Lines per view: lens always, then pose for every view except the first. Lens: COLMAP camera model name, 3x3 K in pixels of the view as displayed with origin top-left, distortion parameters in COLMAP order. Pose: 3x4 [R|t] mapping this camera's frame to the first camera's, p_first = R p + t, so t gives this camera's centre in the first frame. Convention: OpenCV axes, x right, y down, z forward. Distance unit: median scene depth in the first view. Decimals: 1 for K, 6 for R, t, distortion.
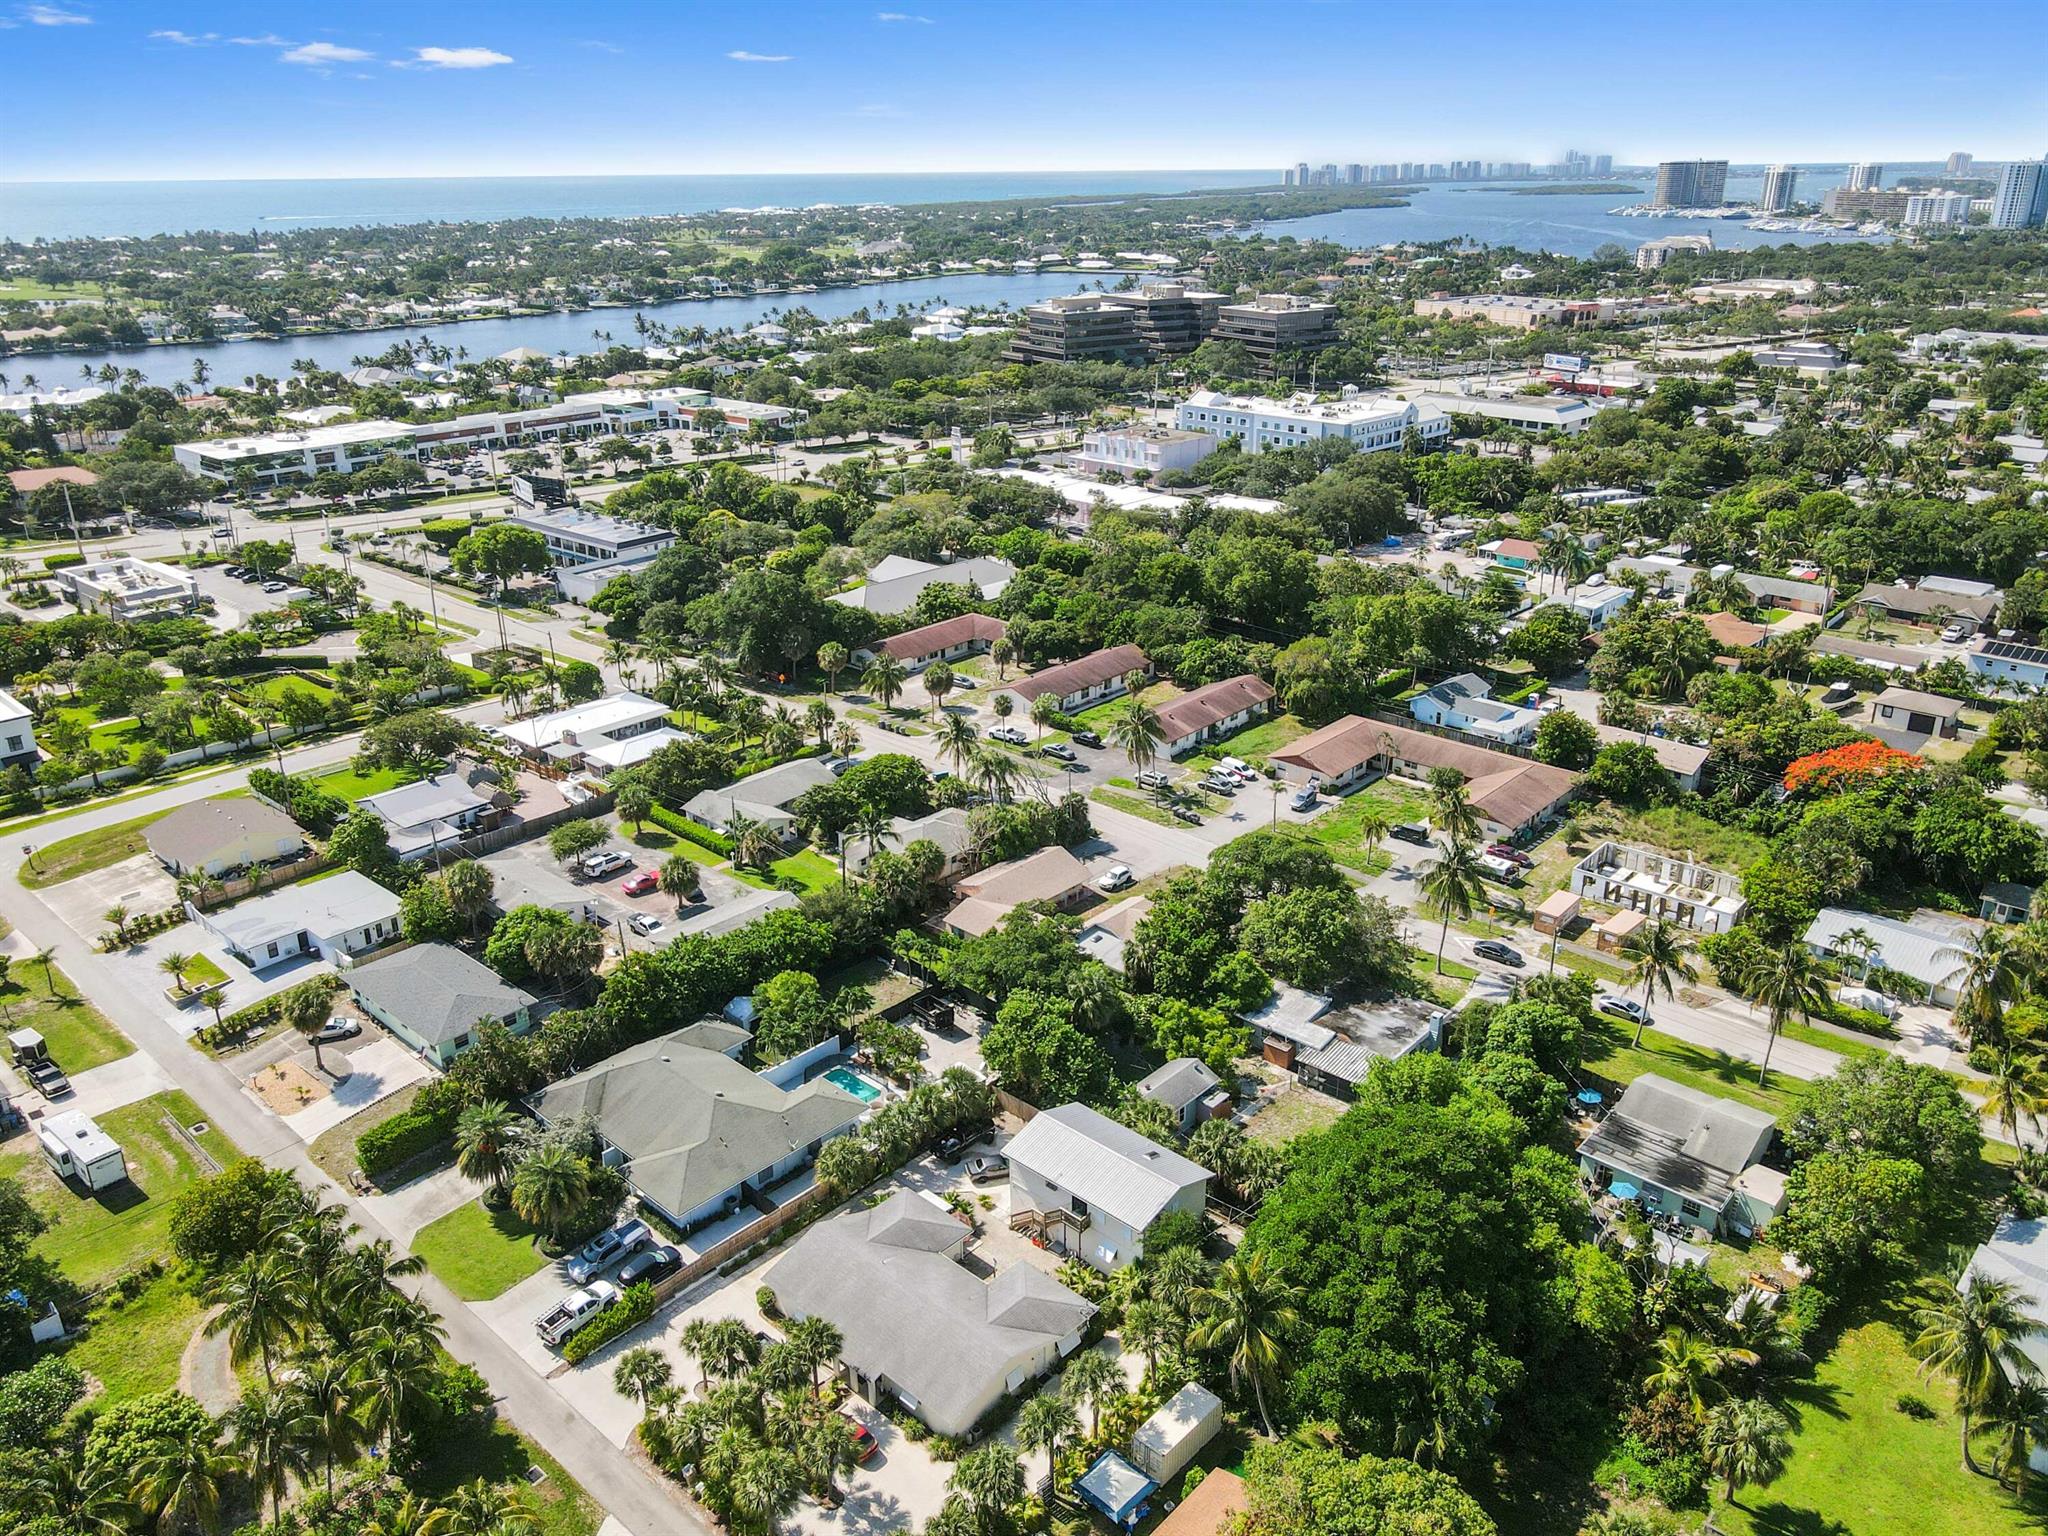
lens RADIAL K [[1492.5, 0, 1013.7], [0, 1492.5, 773.3], [0, 0, 1]] dist [-0.010776, 0.032432]
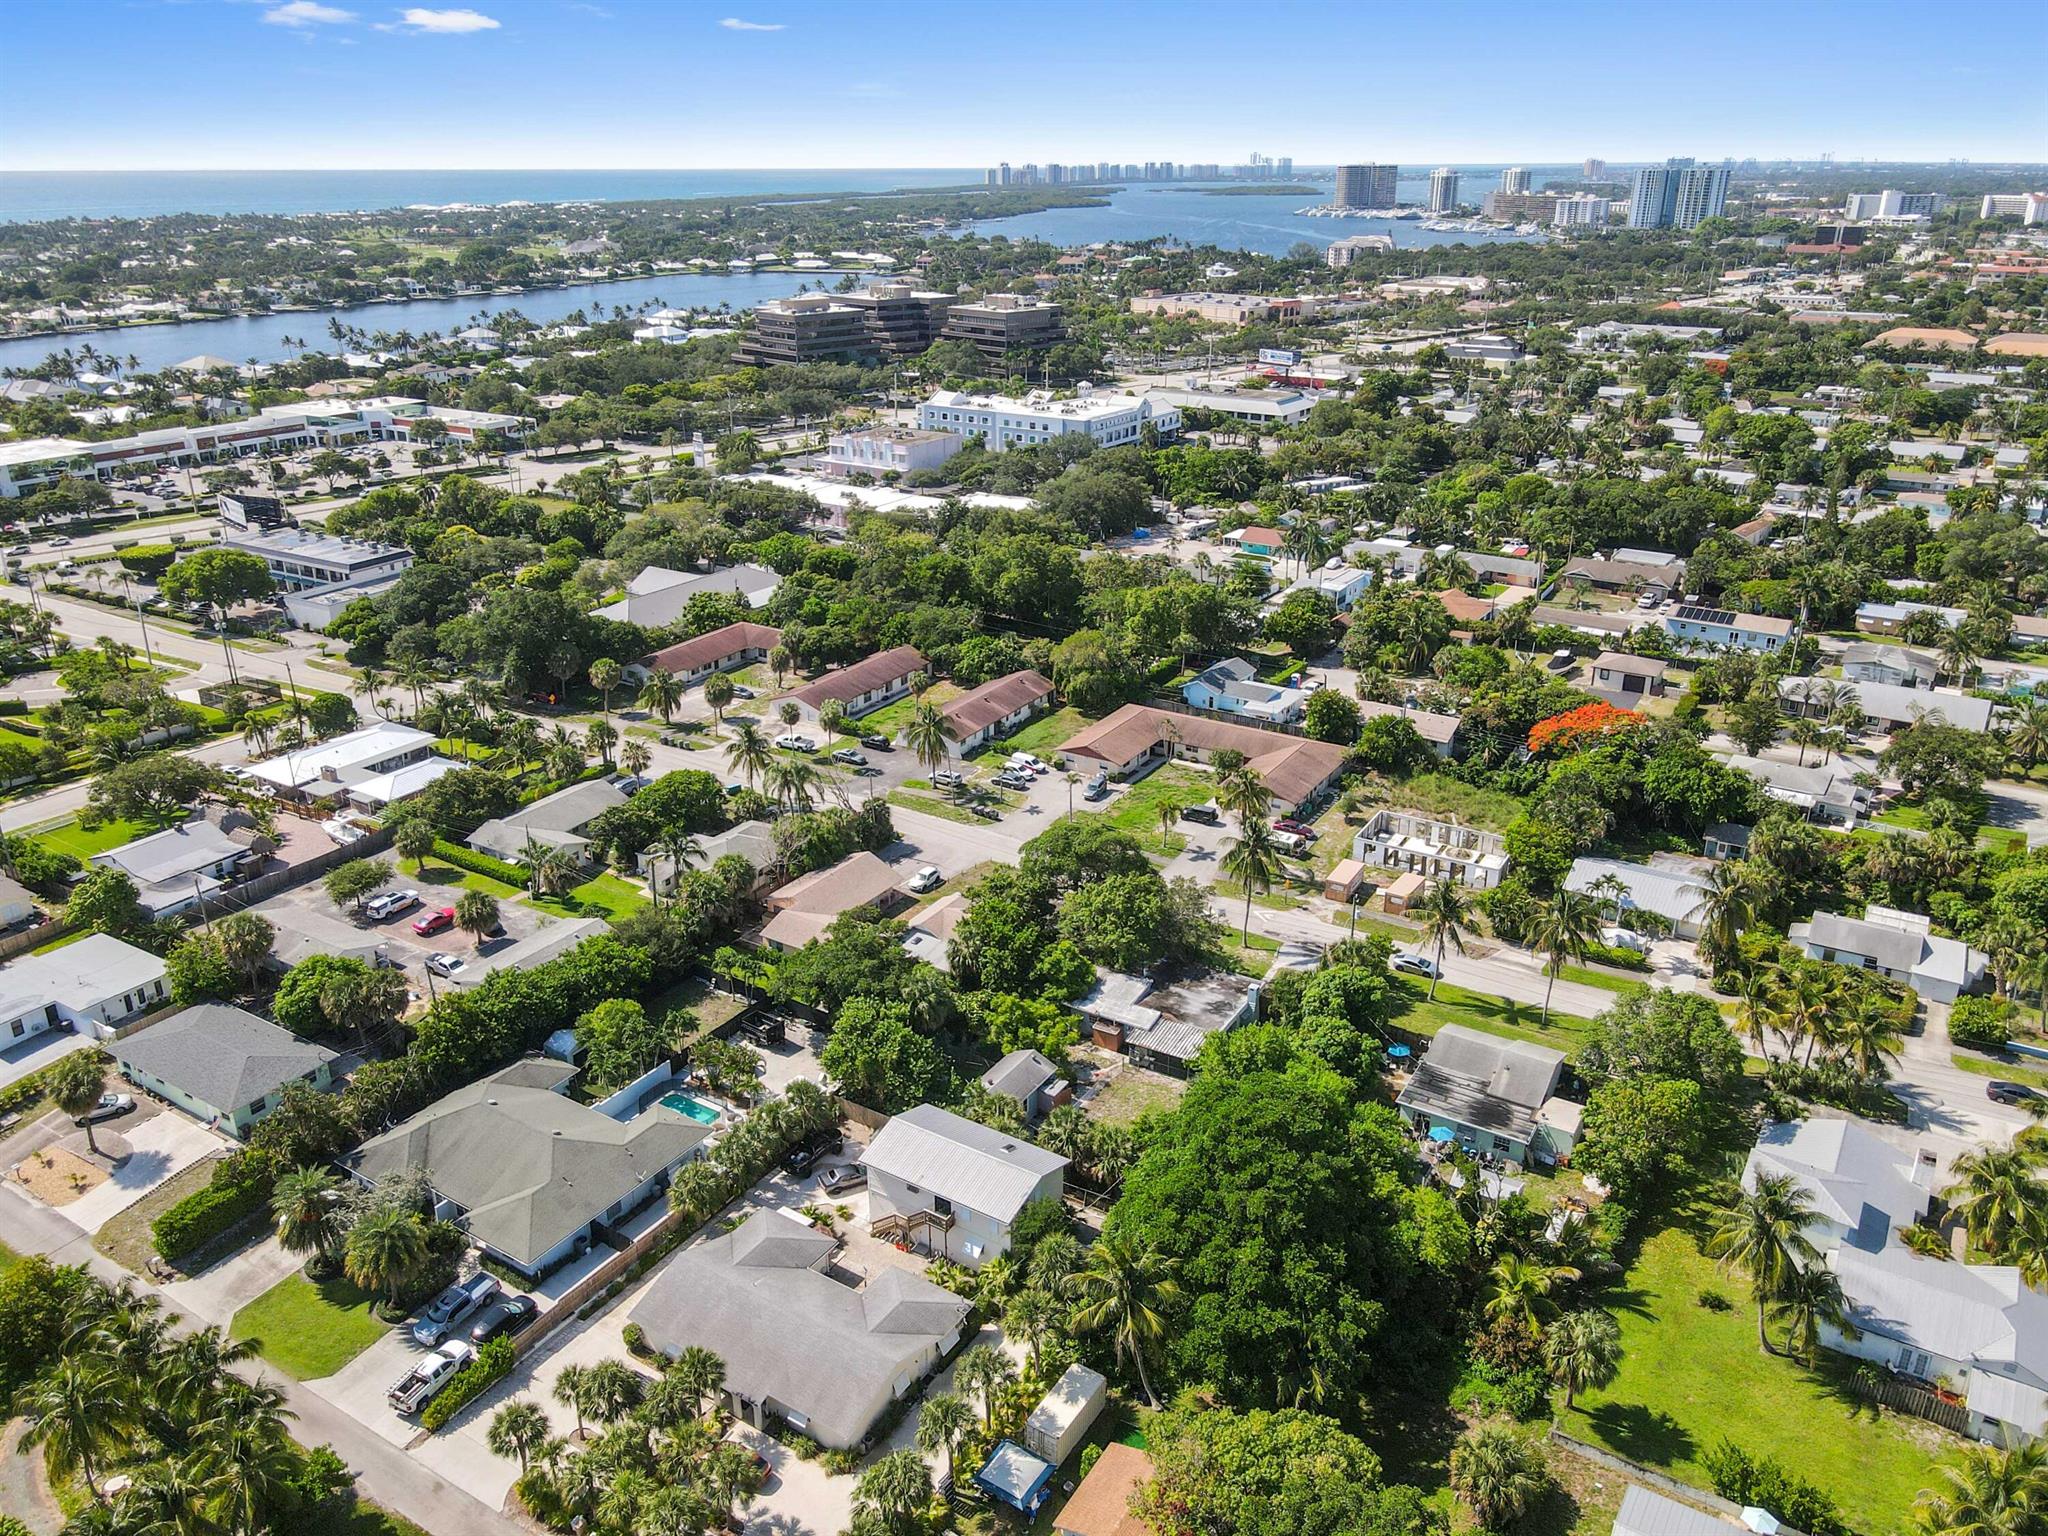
lens RADIAL K [[1492.5, 0, 1013.7], [0, 1492.5, 773.3], [0, 0, 1]] dist [-0.010776, 0.032432]
pose [[0.983060, -0.062752, 0.172205, -0.041786], [0.062576, 0.998019, 0.006458, -0.003802], [-0.172269, 0.004427, 0.985040, -0.003310]]
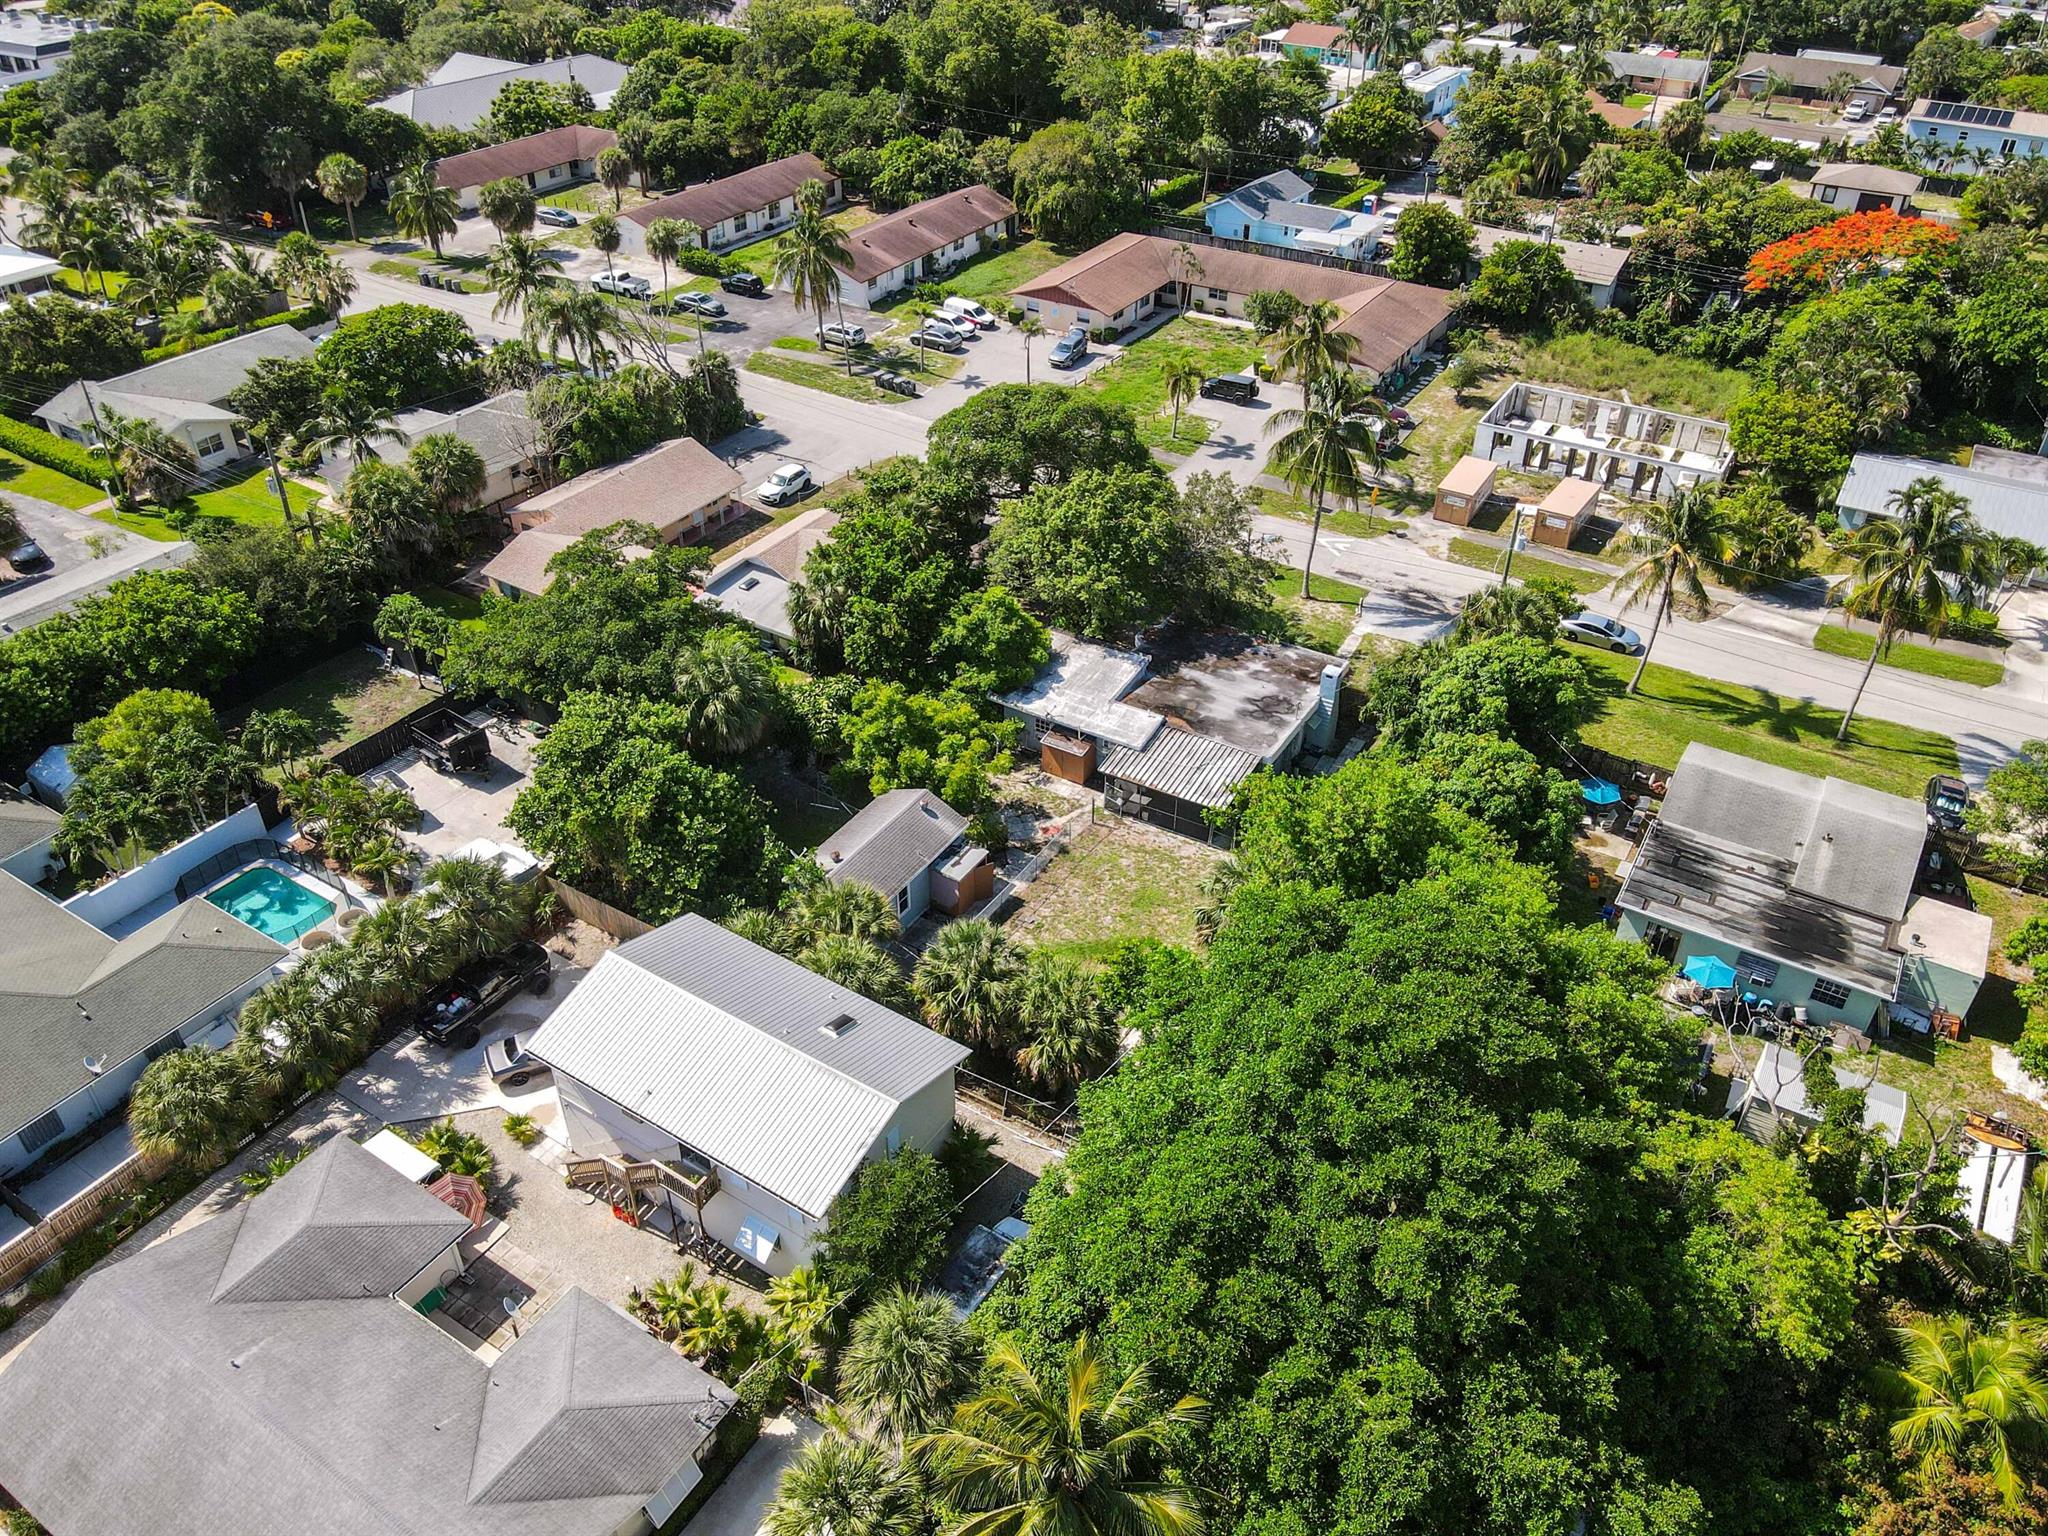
lens RADIAL K [[1492.5, 0, 1013.7], [0, 1492.5, 773.3], [0, 0, 1]] dist [-0.010776, 0.032432]
pose [[0.982980, -0.096271, 0.156471, 0.053146], [0.056132, 0.968359, 0.243166, 0.041266], [-0.174929, -0.230244, 0.957281, 0.360720]]
